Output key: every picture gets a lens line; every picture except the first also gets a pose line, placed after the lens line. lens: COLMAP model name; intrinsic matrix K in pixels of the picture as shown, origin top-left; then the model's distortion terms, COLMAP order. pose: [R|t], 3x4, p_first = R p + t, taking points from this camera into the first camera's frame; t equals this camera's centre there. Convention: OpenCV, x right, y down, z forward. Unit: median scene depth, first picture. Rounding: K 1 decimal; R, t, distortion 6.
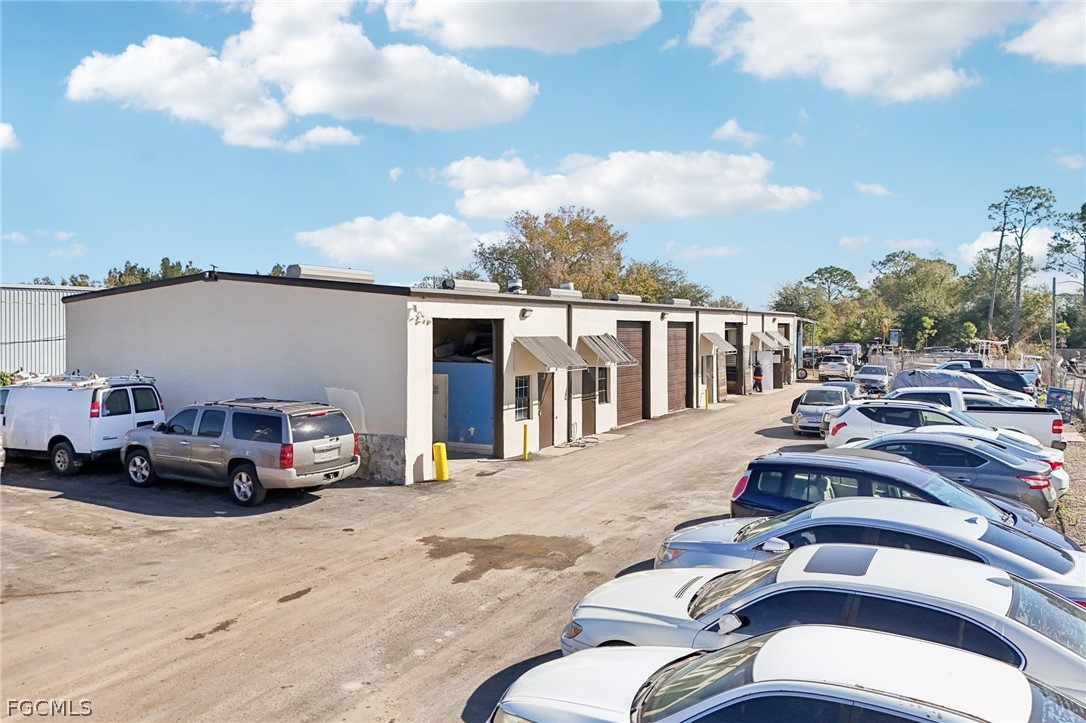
lens RADIAL K [[789.1, 0, 543.0], [0, 789.1, 361.5], [0, 0, 1]] dist [0.088014, -0.099682]
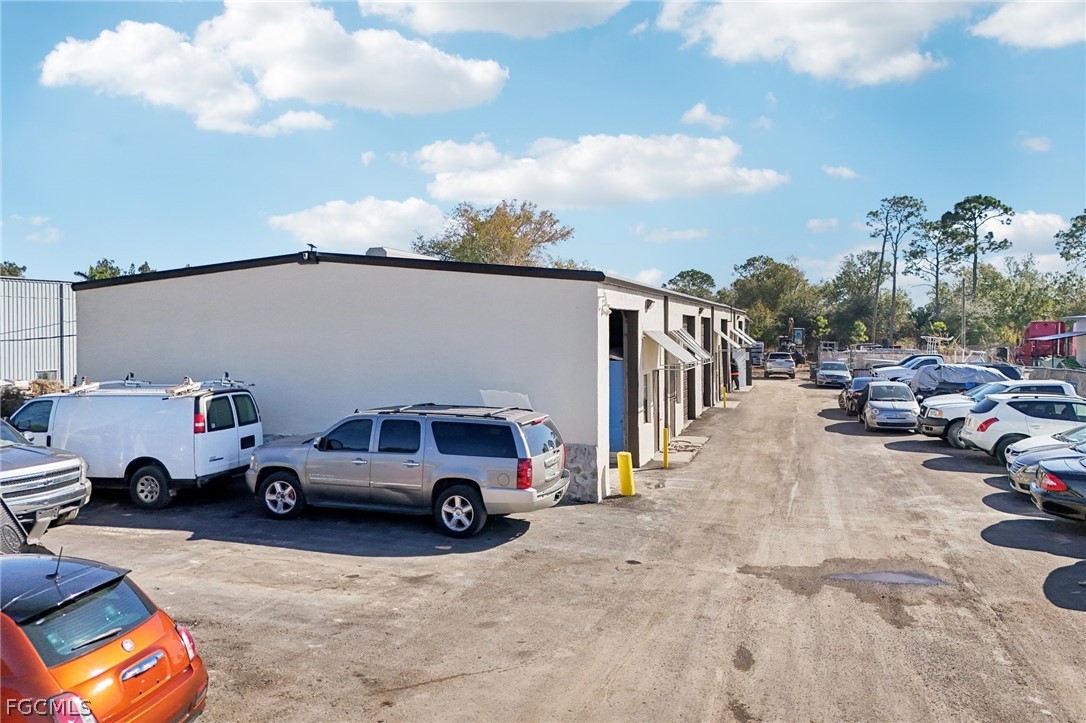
lens RADIAL K [[789.1, 0, 543.0], [0, 789.1, 361.5], [0, 0, 1]] dist [0.088014, -0.099682]
pose [[0.980270, -0.009632, 0.197431, -0.372335], [0.009924, 0.999951, -0.000490, 0.003193], [-0.197416, 0.002440, 0.980317, 0.162564]]
